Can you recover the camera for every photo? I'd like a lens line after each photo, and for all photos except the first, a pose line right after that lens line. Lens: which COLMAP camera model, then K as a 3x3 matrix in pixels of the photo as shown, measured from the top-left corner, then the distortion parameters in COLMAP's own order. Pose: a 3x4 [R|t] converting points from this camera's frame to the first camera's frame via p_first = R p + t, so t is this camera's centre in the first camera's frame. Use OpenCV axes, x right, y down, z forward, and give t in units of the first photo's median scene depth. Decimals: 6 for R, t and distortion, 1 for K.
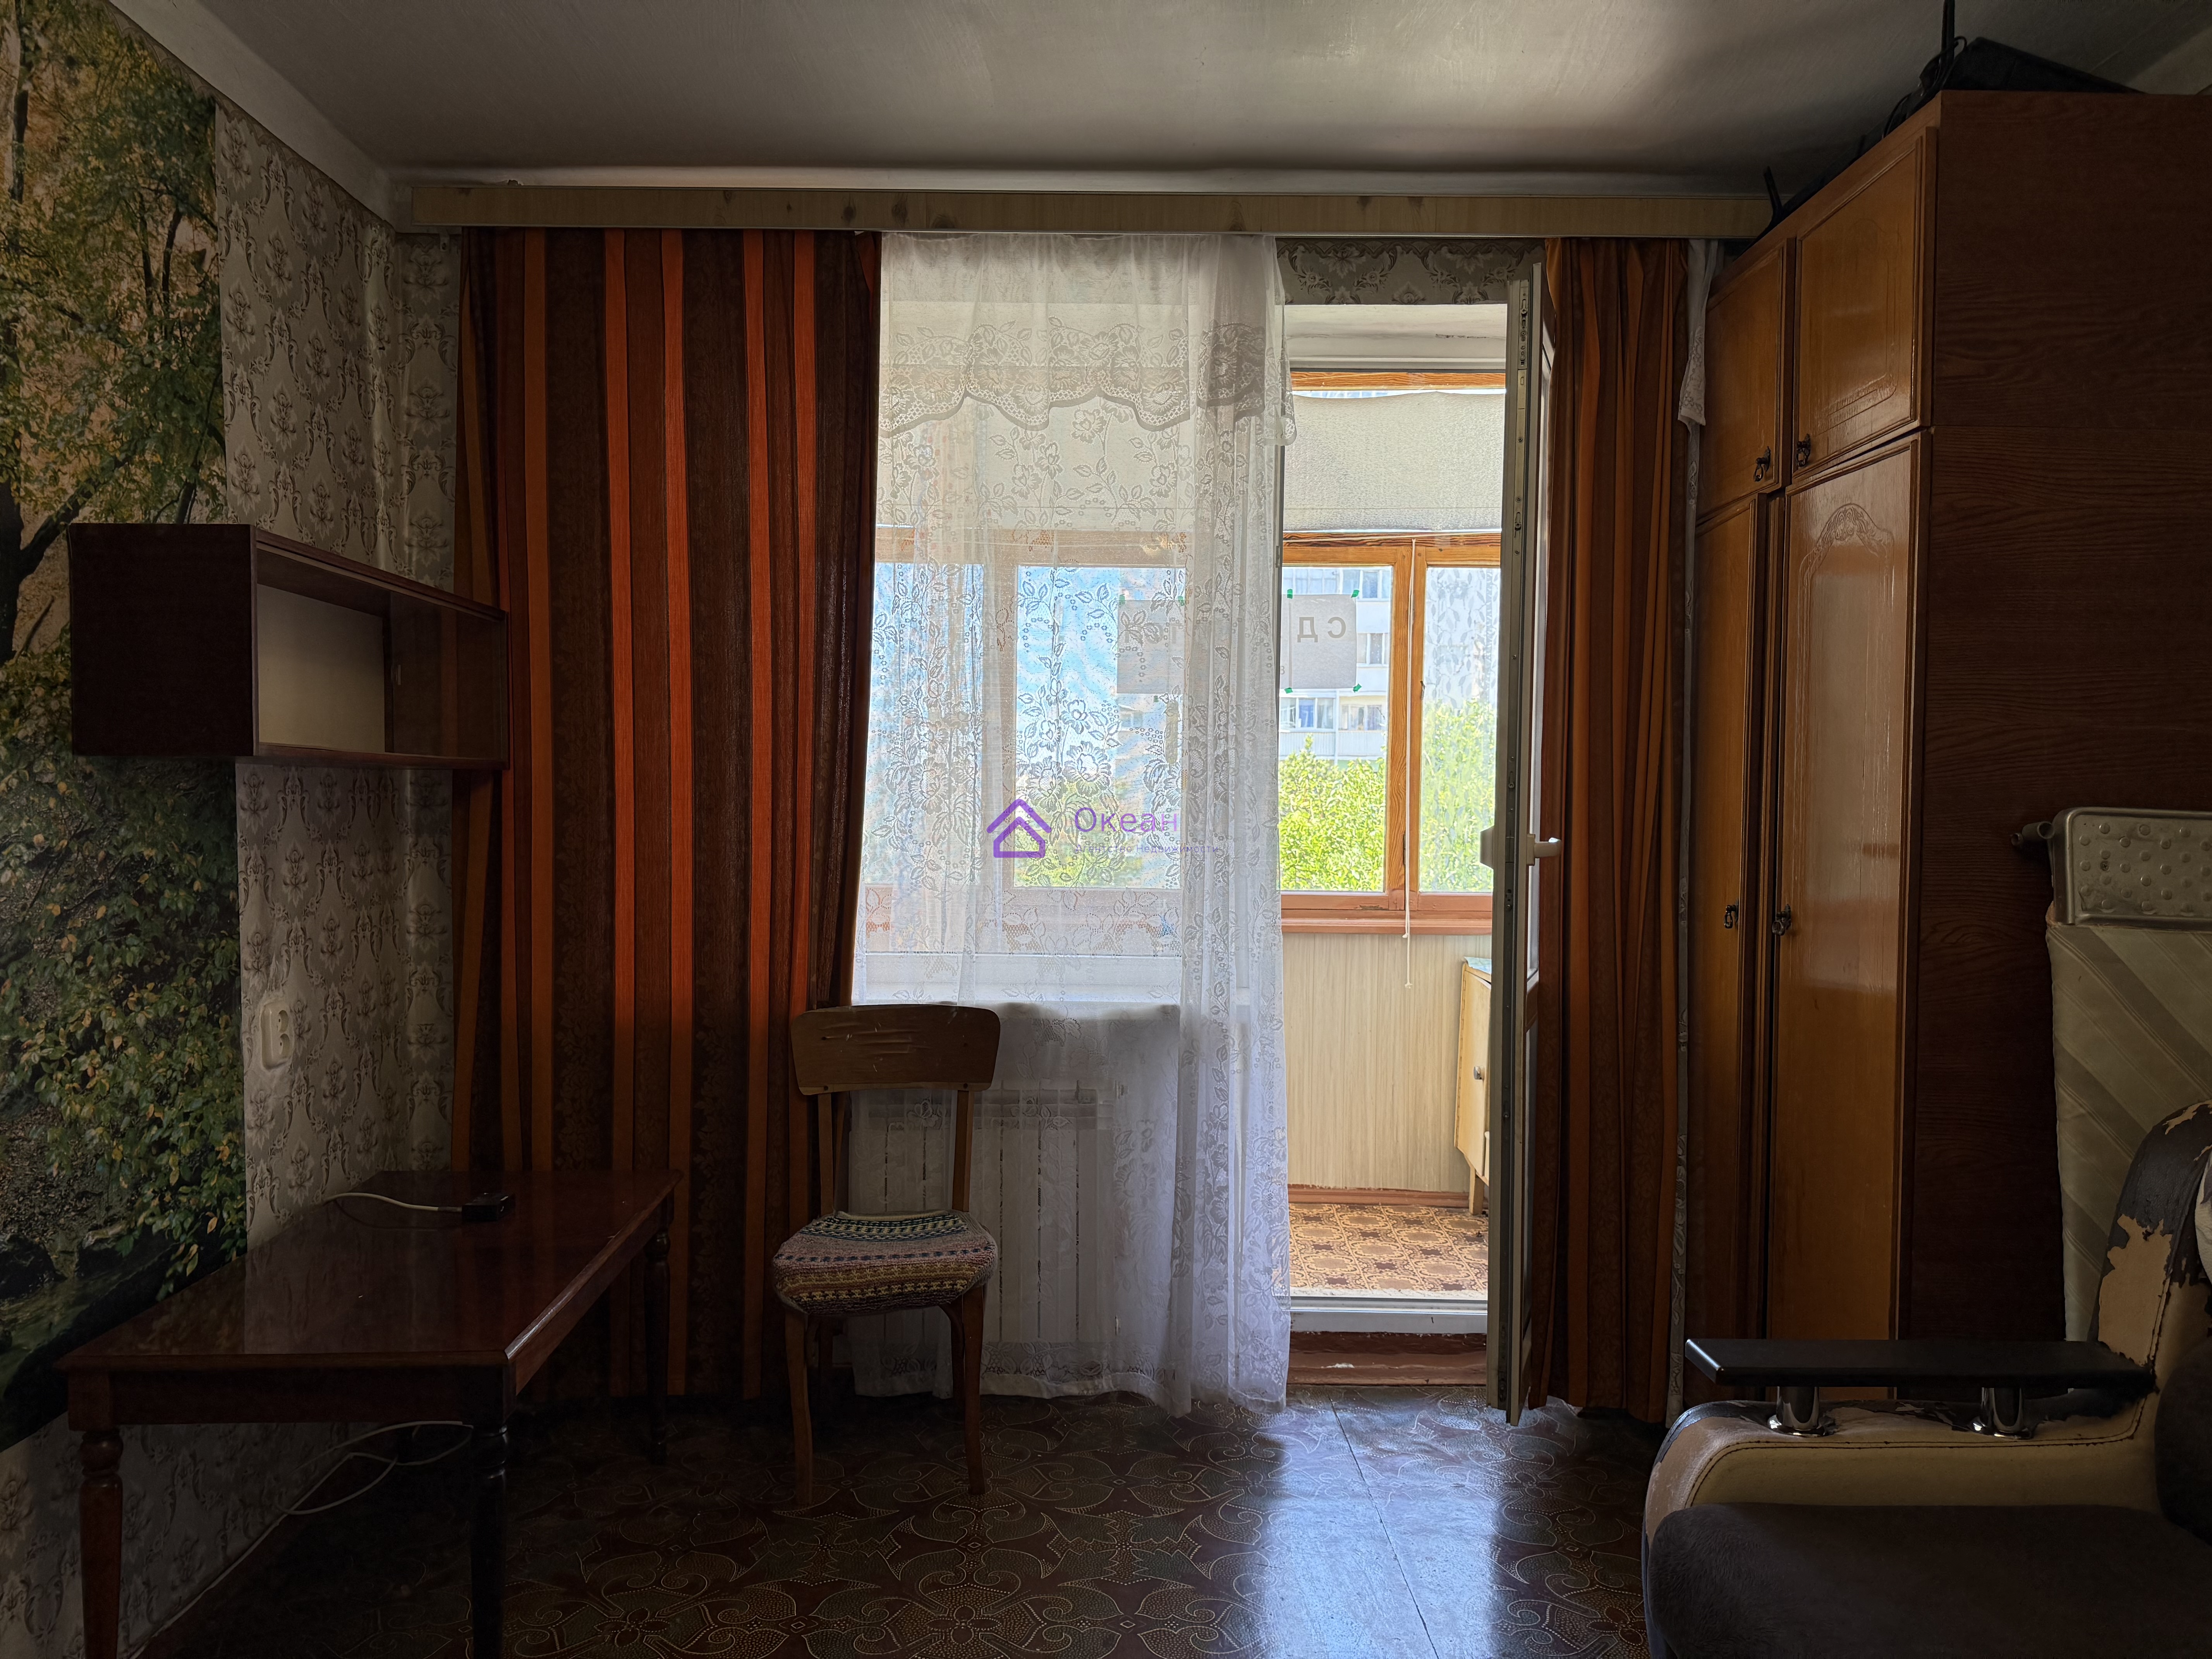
lens RADIAL K [[1611.3, 0, 1071.2], [0, 1611.3, 838.3], [0, 0, 1]] dist [0.073142, -0.090417]
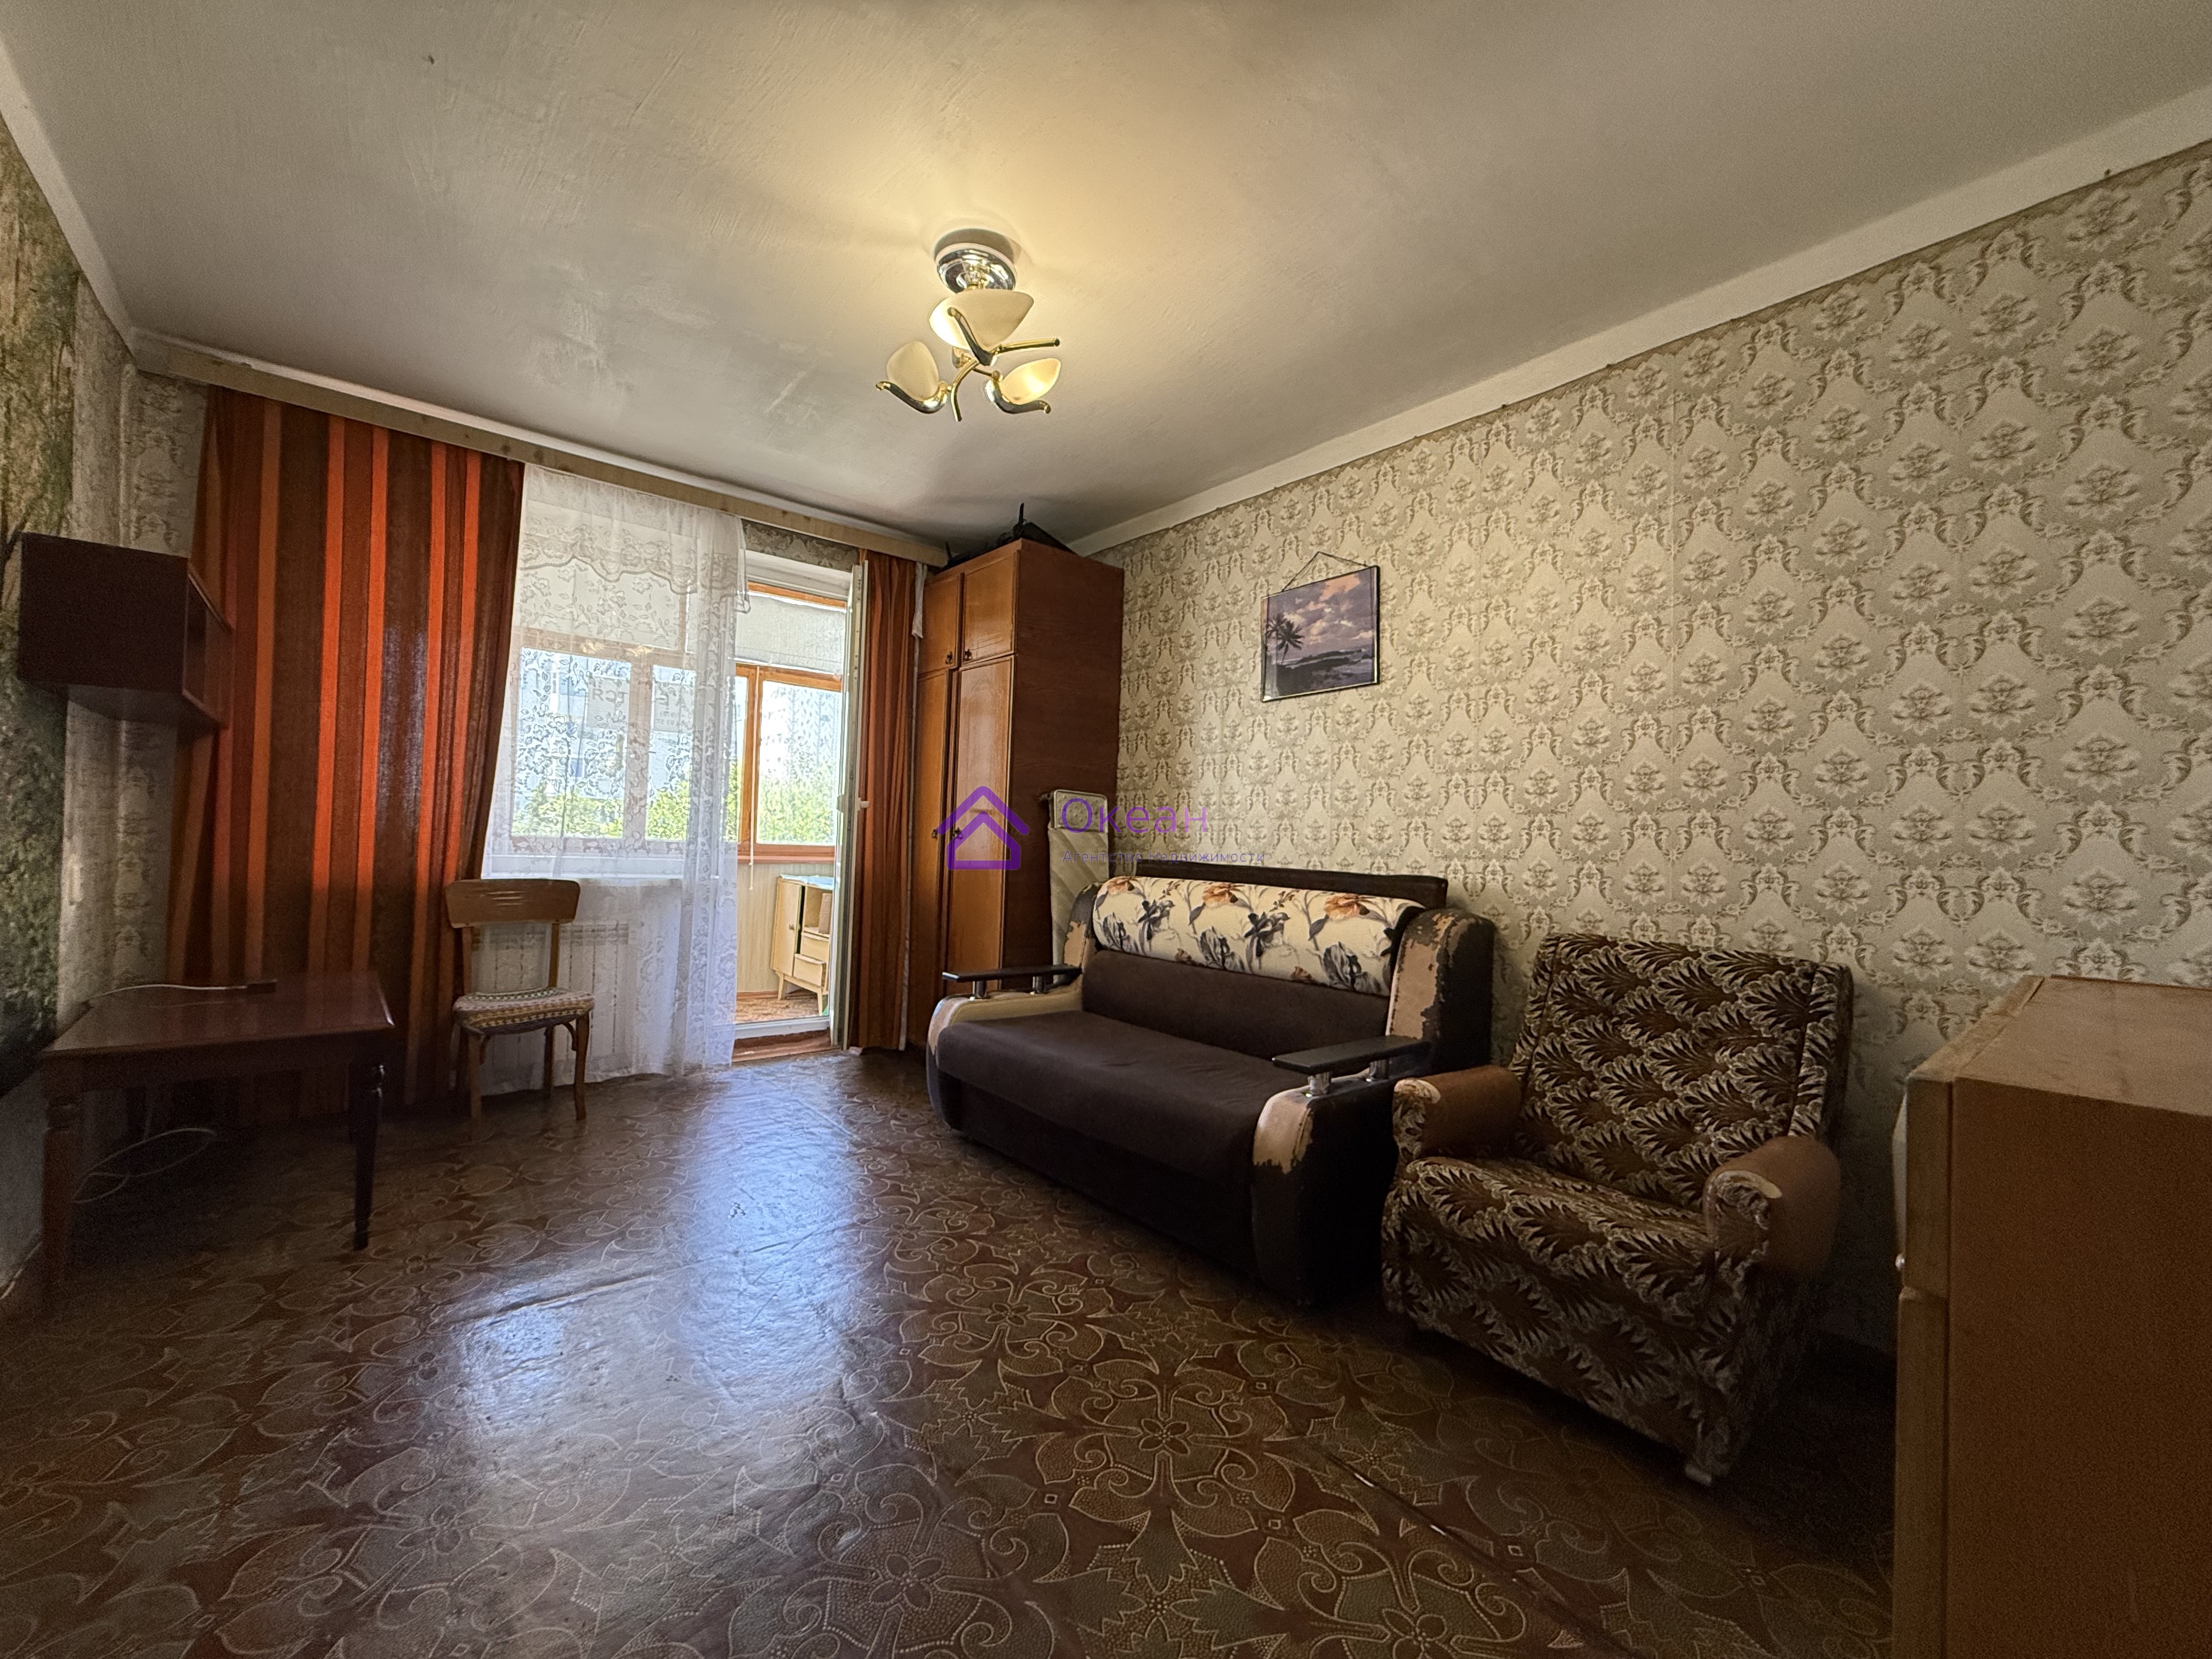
lens RADIAL K [[894.3, 0, 1106.0], [0, 894.3, 829.5], [0, 0, 1]] dist [-0.000034, 0.006226]
pose [[0.778030, 0.029376, 0.627540, -0.233799], [-0.014666, 0.999483, -0.028605, 0.069746], [-0.628056, 0.013052, 0.778059, -0.221553]]
